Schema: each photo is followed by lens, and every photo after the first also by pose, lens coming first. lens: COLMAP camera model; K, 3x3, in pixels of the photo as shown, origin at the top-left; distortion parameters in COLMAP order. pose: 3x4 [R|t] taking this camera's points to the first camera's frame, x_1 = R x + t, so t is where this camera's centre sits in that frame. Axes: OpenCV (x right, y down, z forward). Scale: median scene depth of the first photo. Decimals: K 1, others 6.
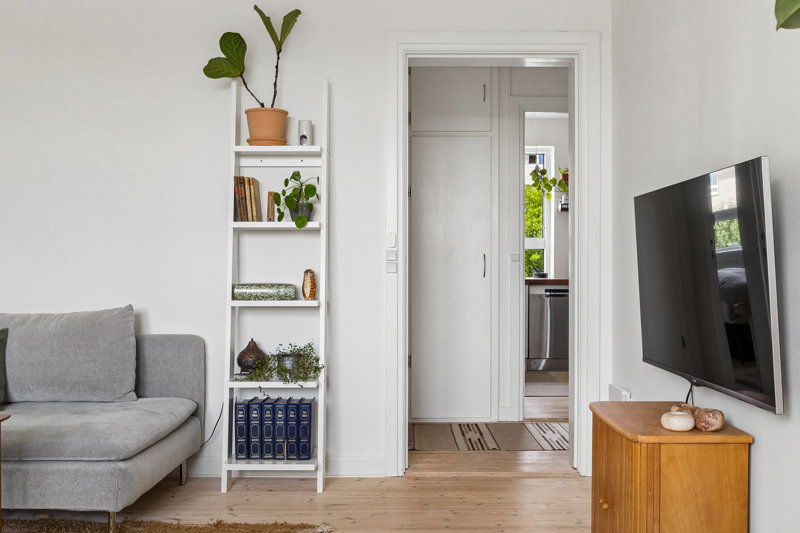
lens RADIAL K [[797.6, 0, 400.2], [0, 797.6, 269.7], [0, 0, 1]] dist [-0.001963, 0.000000]
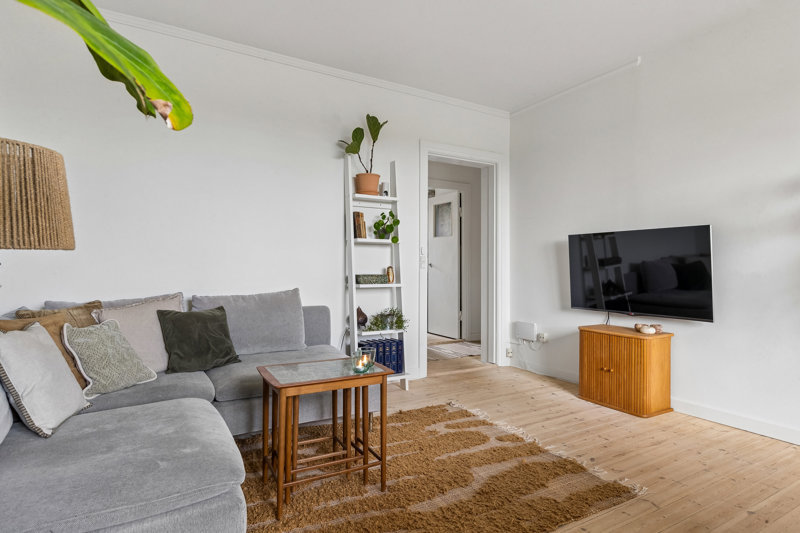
lens RADIAL K [[444.0, 0, 400.9], [0, 444.0, 266.1], [0, 0, 1]] dist [0.002895, 0.000215]
pose [[0.864697, 0.007879, 0.502233, -0.595498], [-0.006388, 0.999969, -0.004690, 0.003592], [-0.502254, 0.000847, 0.864720, 0.131181]]
